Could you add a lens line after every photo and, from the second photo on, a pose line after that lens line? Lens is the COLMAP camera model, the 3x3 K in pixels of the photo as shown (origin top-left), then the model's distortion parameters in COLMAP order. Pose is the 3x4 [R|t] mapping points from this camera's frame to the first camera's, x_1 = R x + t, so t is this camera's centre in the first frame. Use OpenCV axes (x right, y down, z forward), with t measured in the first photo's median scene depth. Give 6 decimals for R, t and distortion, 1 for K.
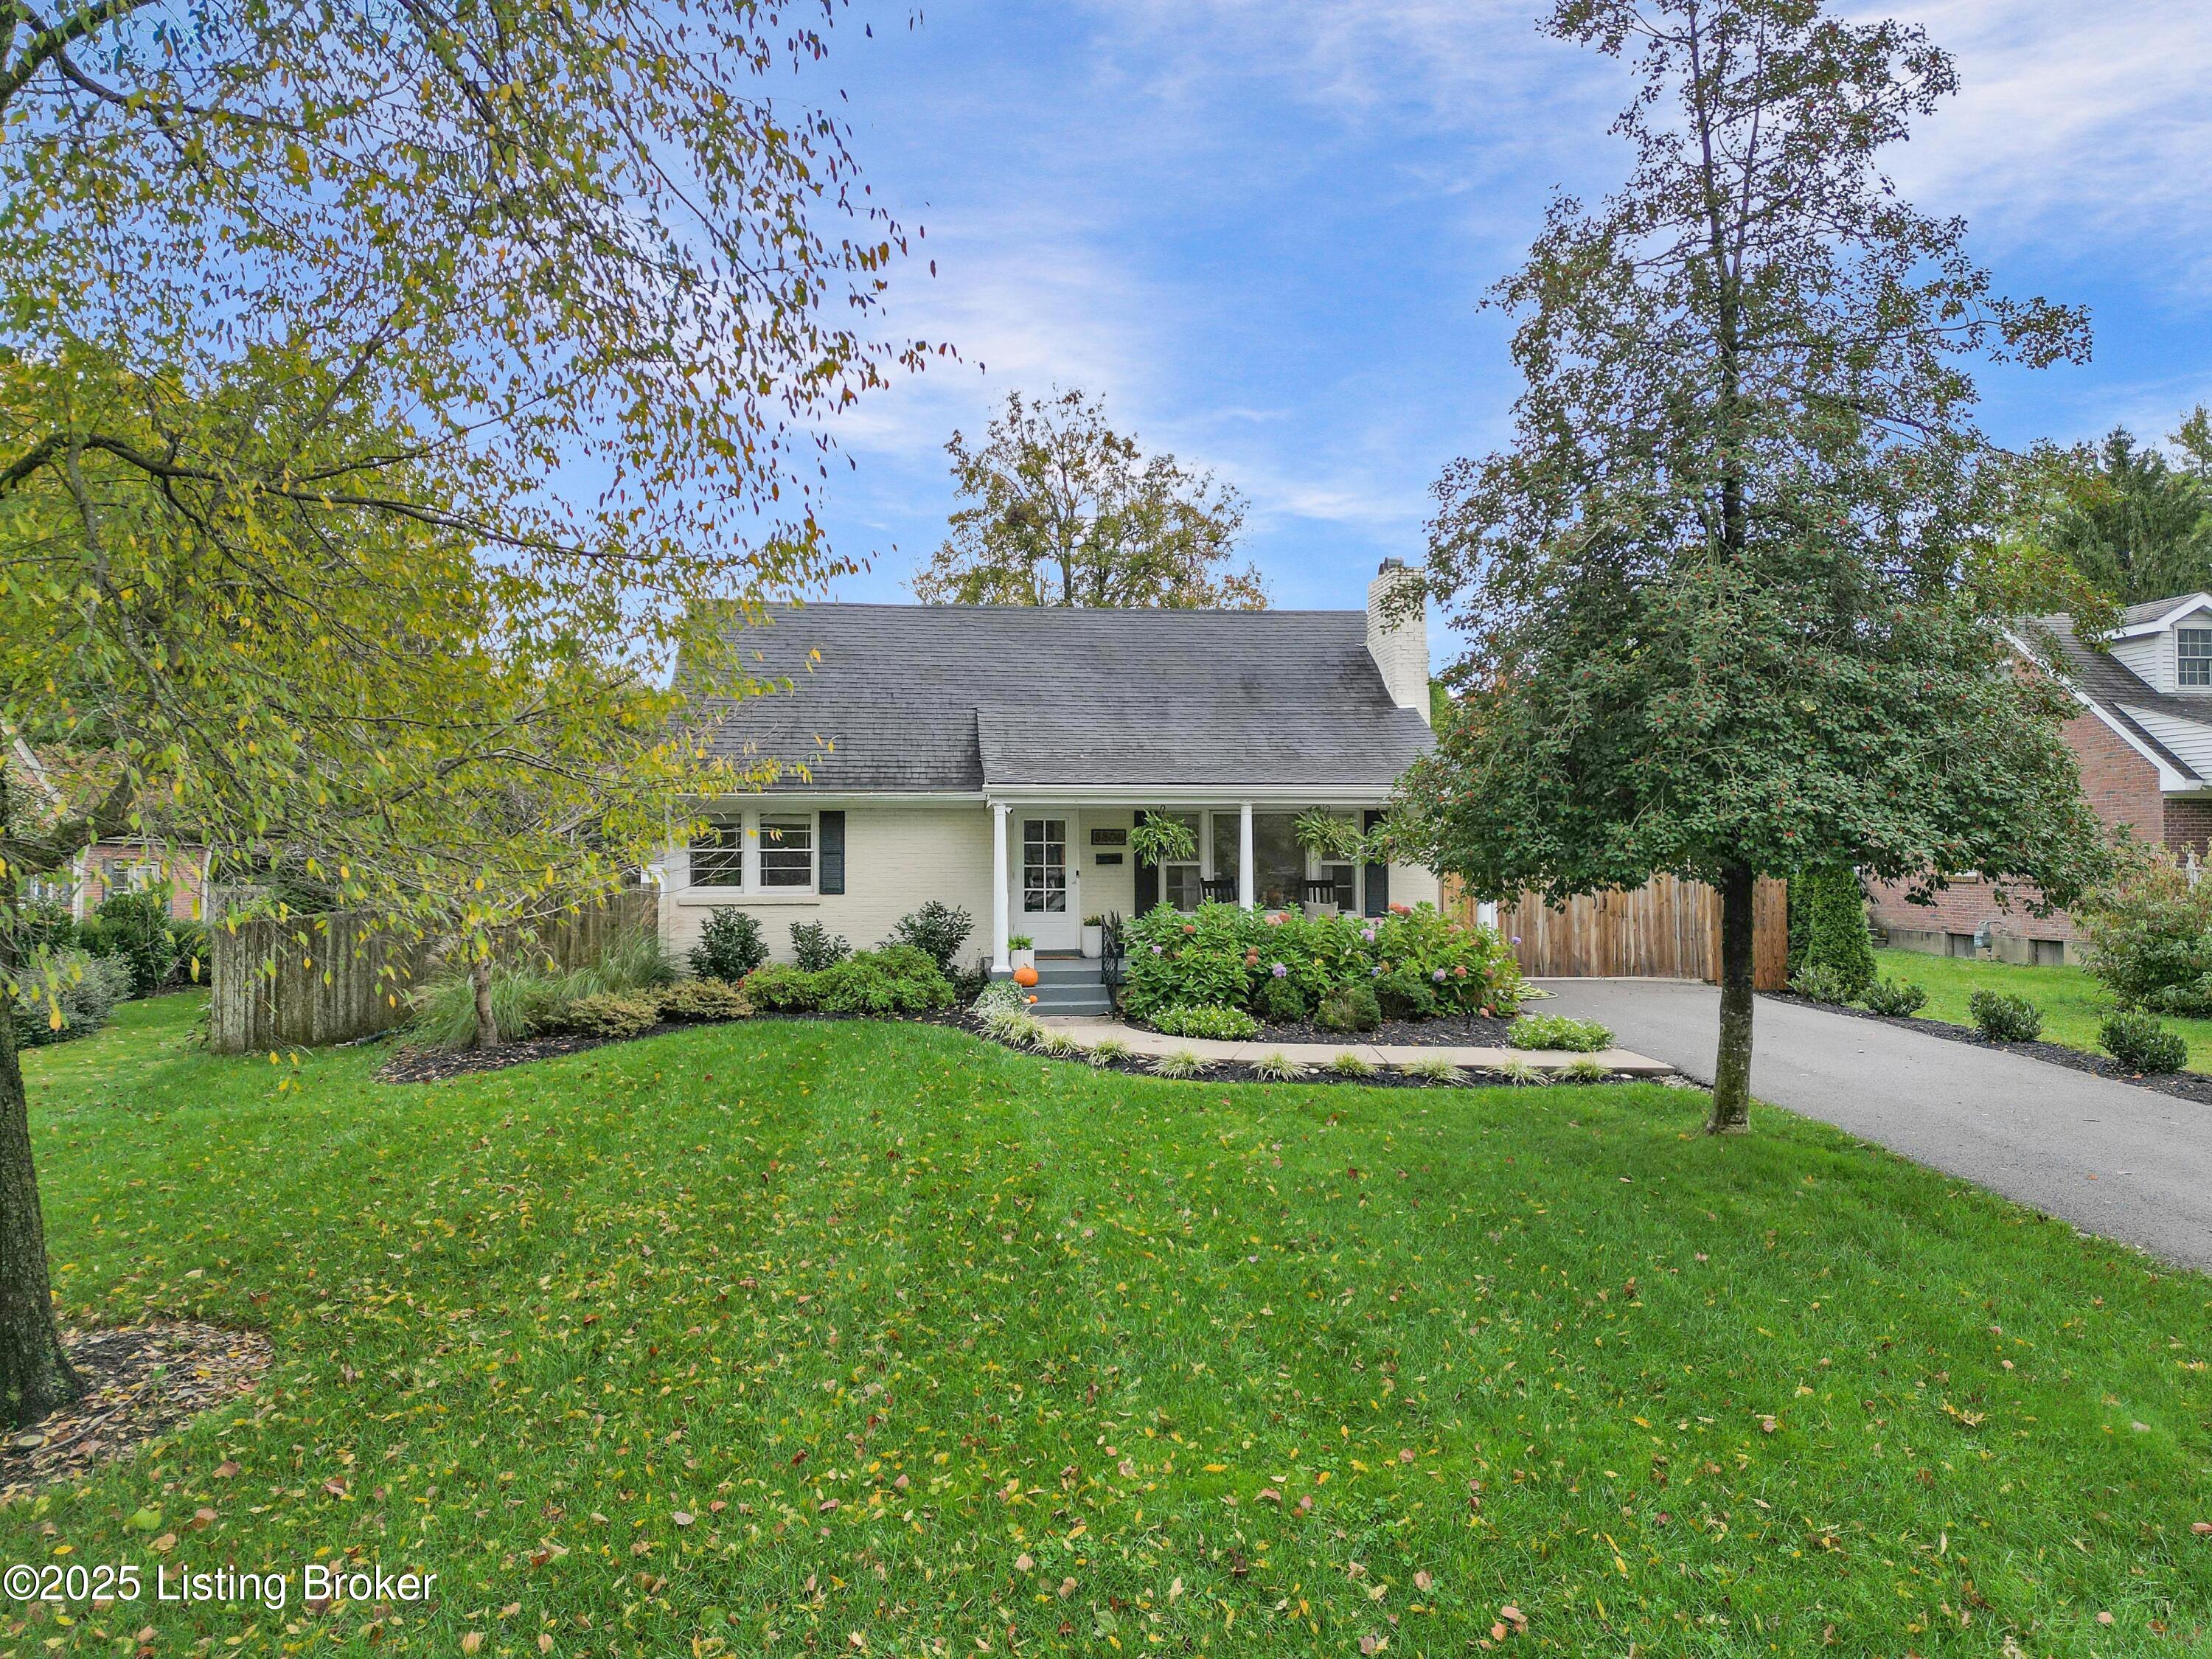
lens RADIAL K [[1544.0, 0, 1106.0], [0, 1544.0, 829.5], [0, 0, 1]] dist [0.002195, 0.000204]
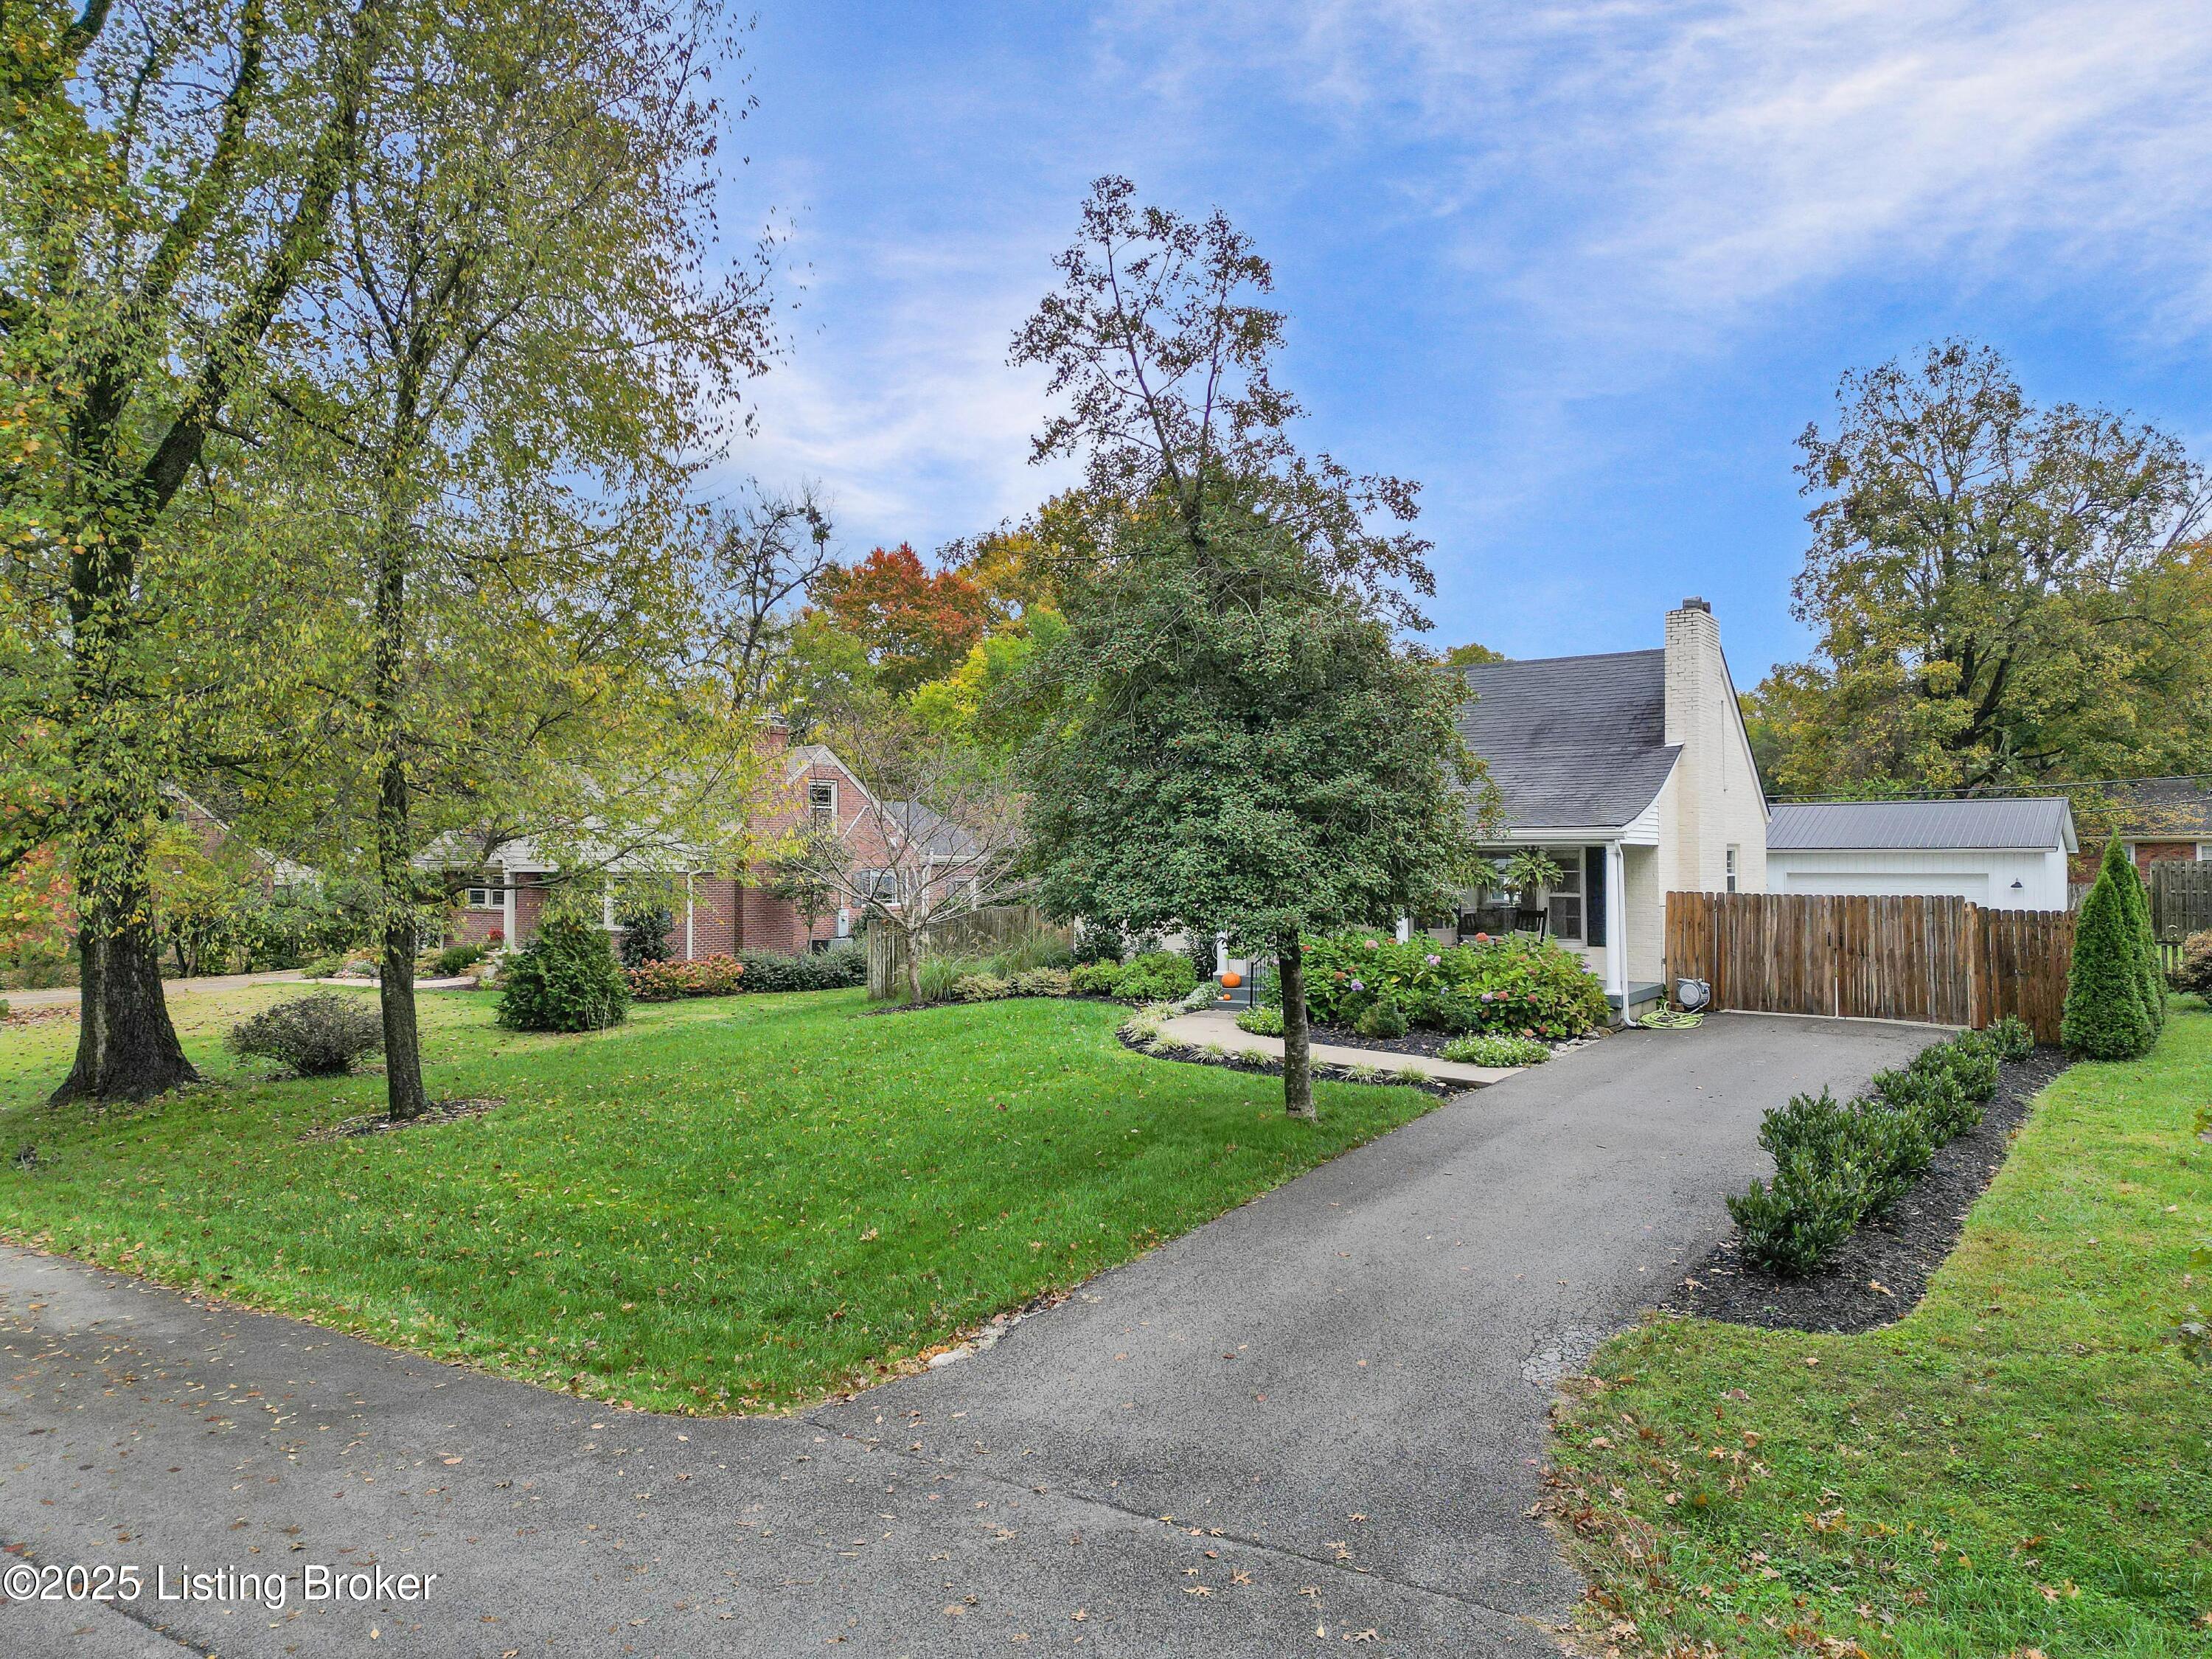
lens RADIAL K [[1563.8, 0, 1094.0], [0, 1563.8, 769.9], [0, 0, 1]] dist [0.056083, 0.000938]
pose [[0.742919, -0.034439, -0.668495, 0.710390], [0.009893, 0.999131, -0.040478, -0.027446], [0.669308, 0.023459, 0.742615, -0.063795]]
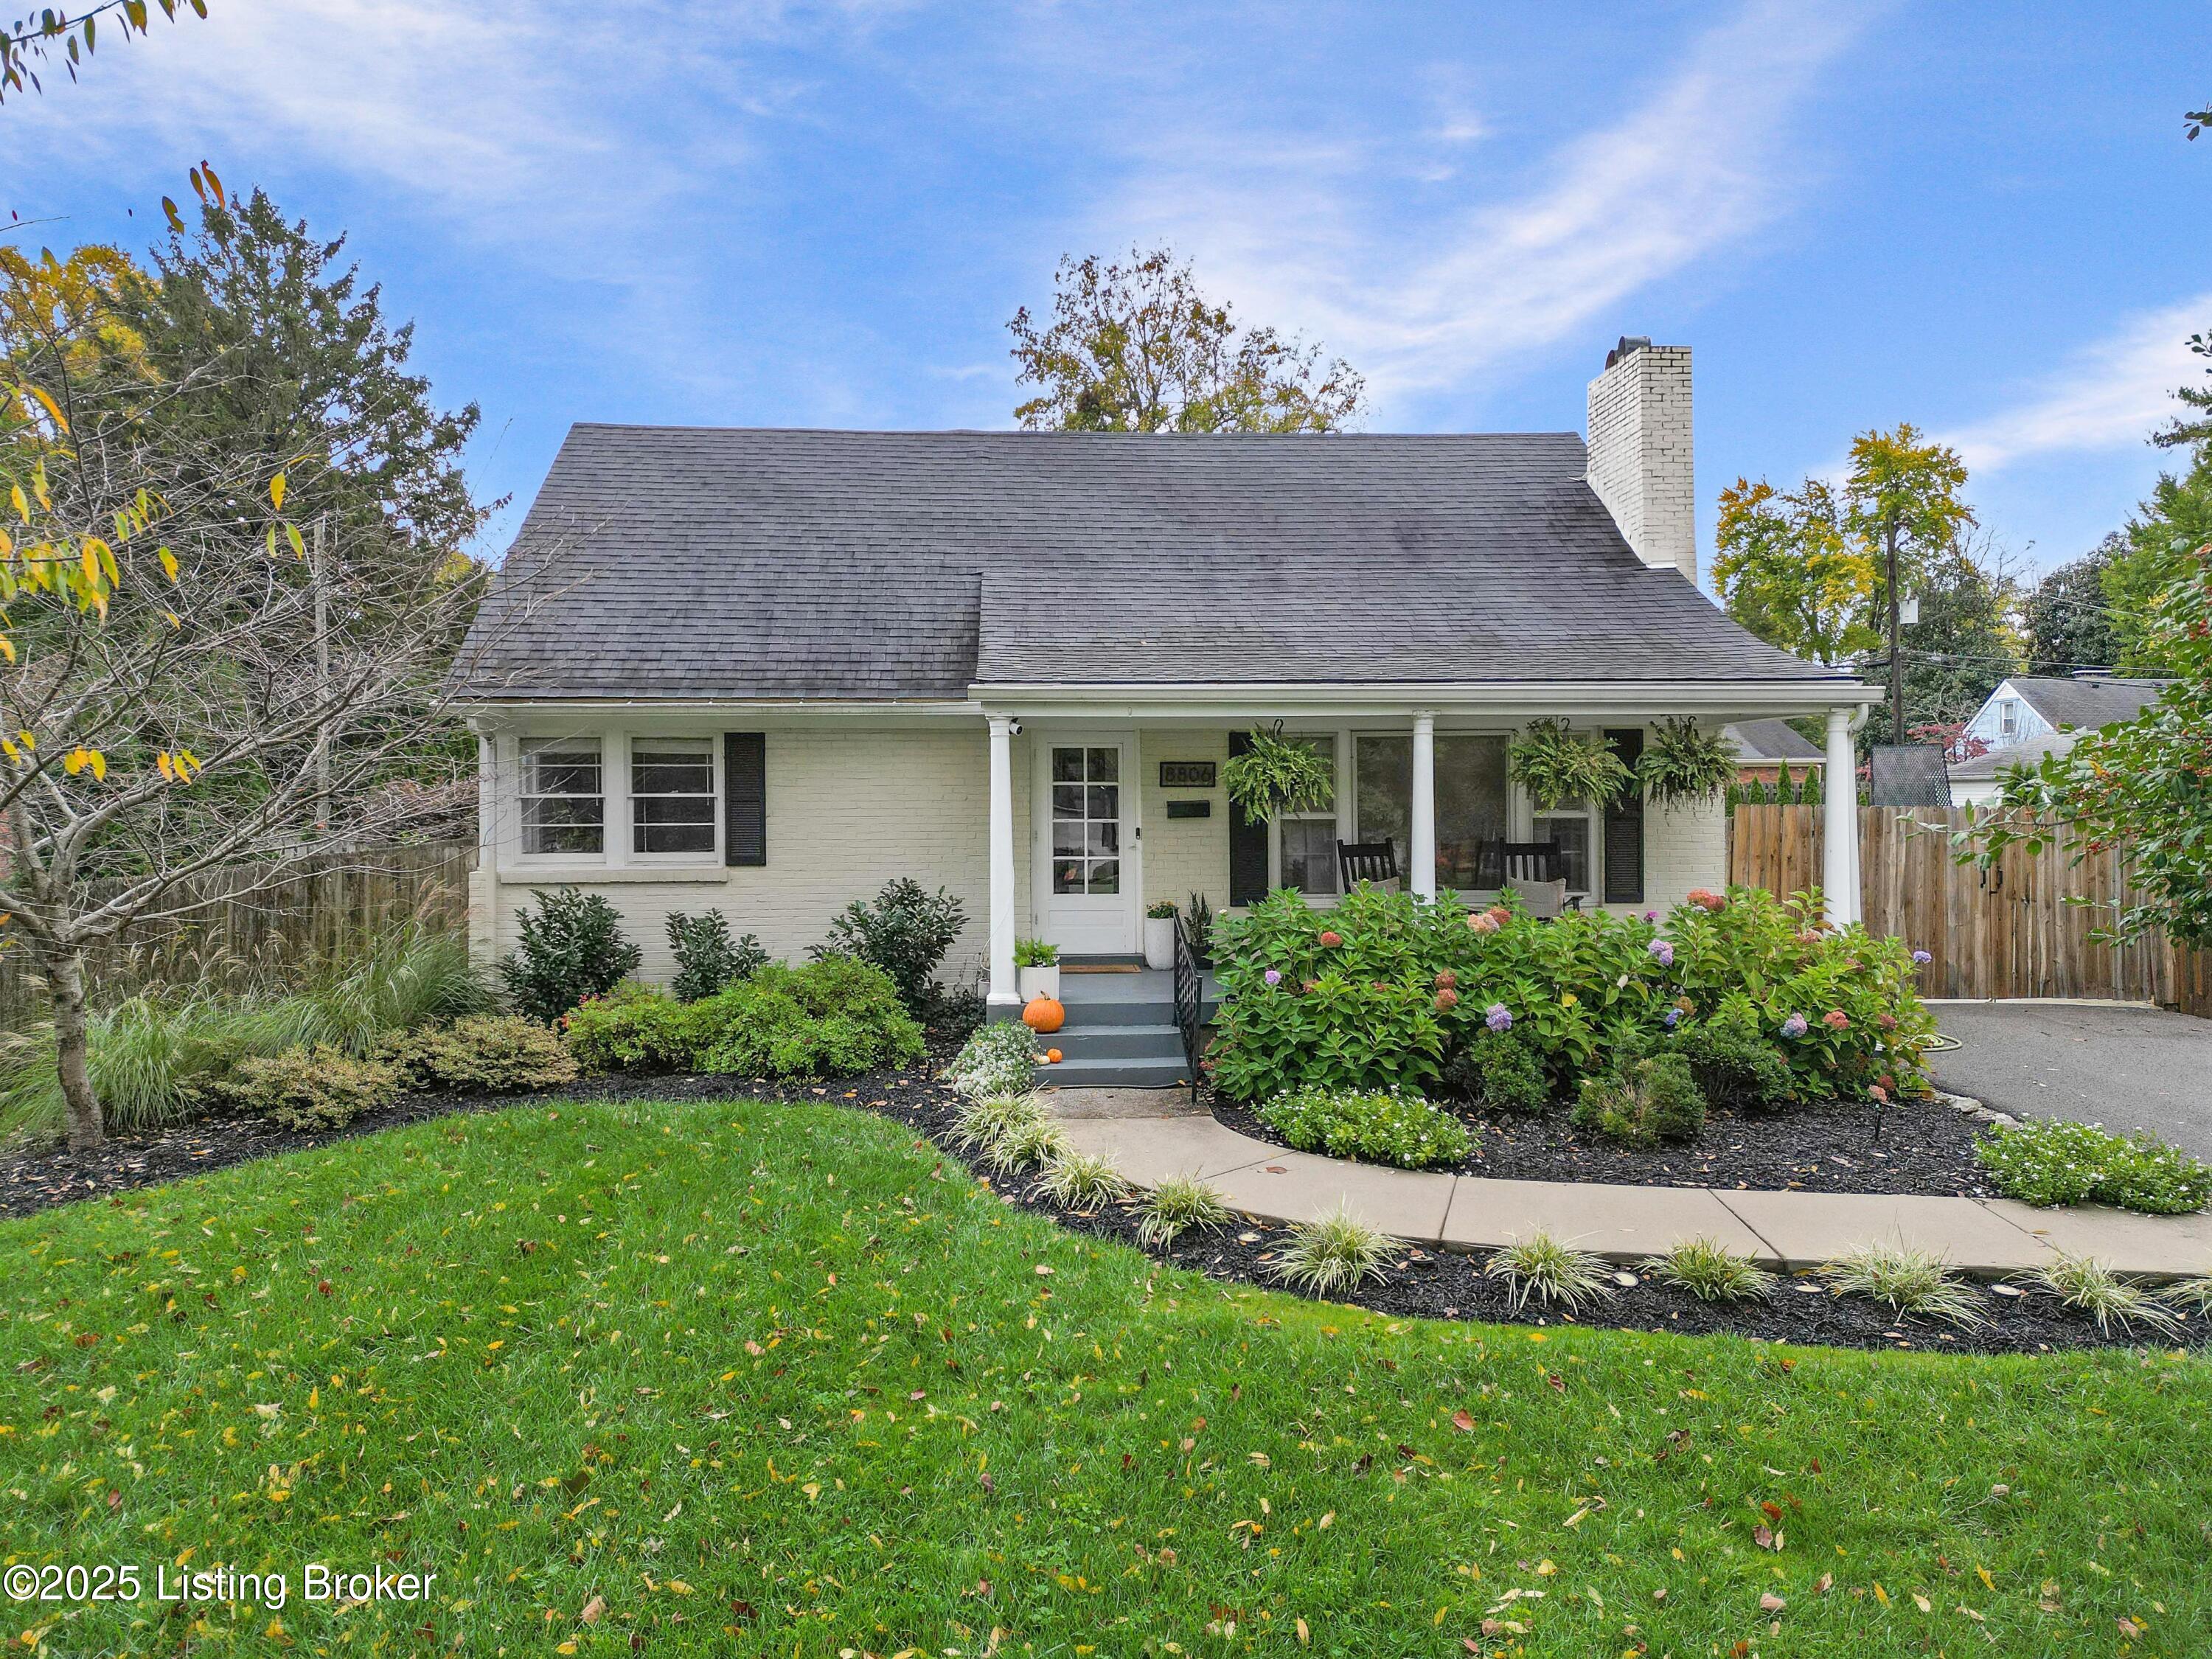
lens RADIAL K [[1563.8, 0, 1094.0], [0, 1563.8, 769.9], [0, 0, 1]] dist [0.056083, 0.000938]
pose [[0.997769, -0.002545, -0.066707, 0.006246], [0.002633, 0.999996, 0.001234, 0.002520], [0.066703, -0.001407, 0.997772, 0.386711]]
